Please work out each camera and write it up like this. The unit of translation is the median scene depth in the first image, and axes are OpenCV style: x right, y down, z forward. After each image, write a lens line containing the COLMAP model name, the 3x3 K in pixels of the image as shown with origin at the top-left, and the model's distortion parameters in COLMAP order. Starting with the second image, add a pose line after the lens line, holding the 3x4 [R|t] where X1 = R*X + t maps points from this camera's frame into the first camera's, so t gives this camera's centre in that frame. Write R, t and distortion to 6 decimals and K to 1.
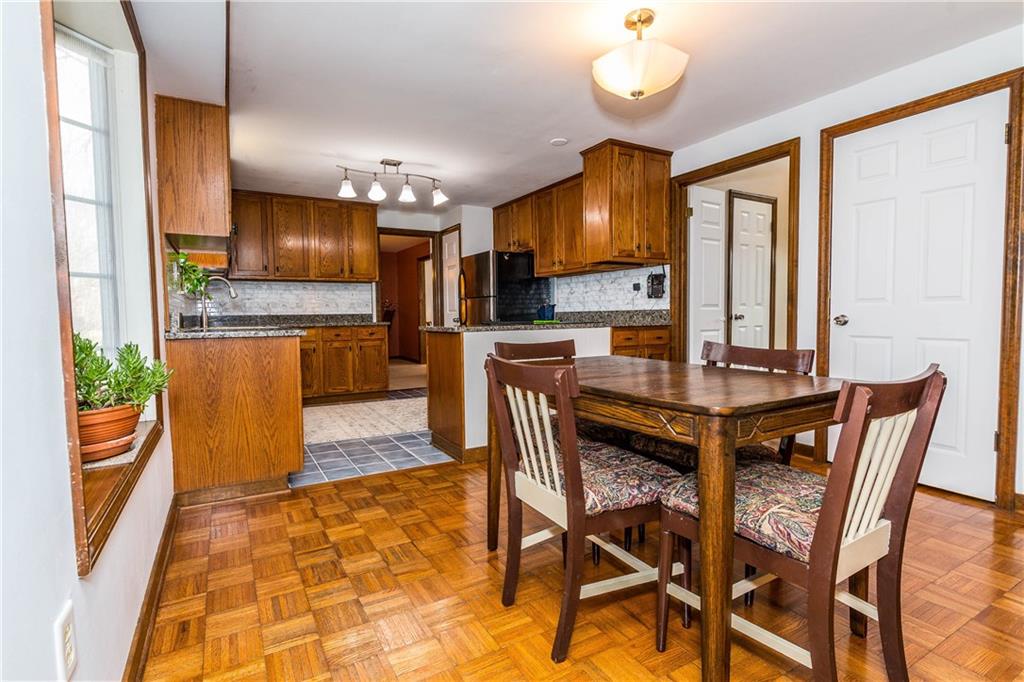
lens RADIAL K [[457.5, 0, 475.6], [0, 457.5, 333.6], [0, 0, 1]] dist [-0.020744, -0.000066]
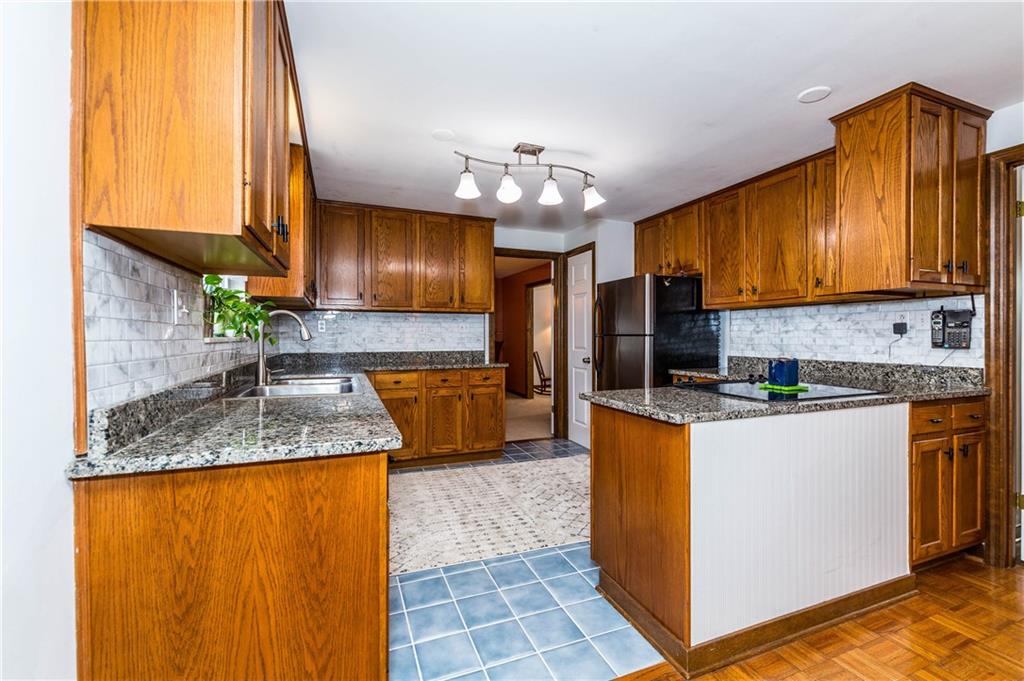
lens RADIAL K [[439.5, 0, 513.0], [0, 439.5, 335.9], [0, 0, 1]] dist [-0.013523, -0.000153]
pose [[0.992314, 0.013981, -0.122950, -0.100884], [-0.019750, 0.998754, -0.045823, -0.045663], [0.122156, 0.047899, 0.991354, 0.279086]]
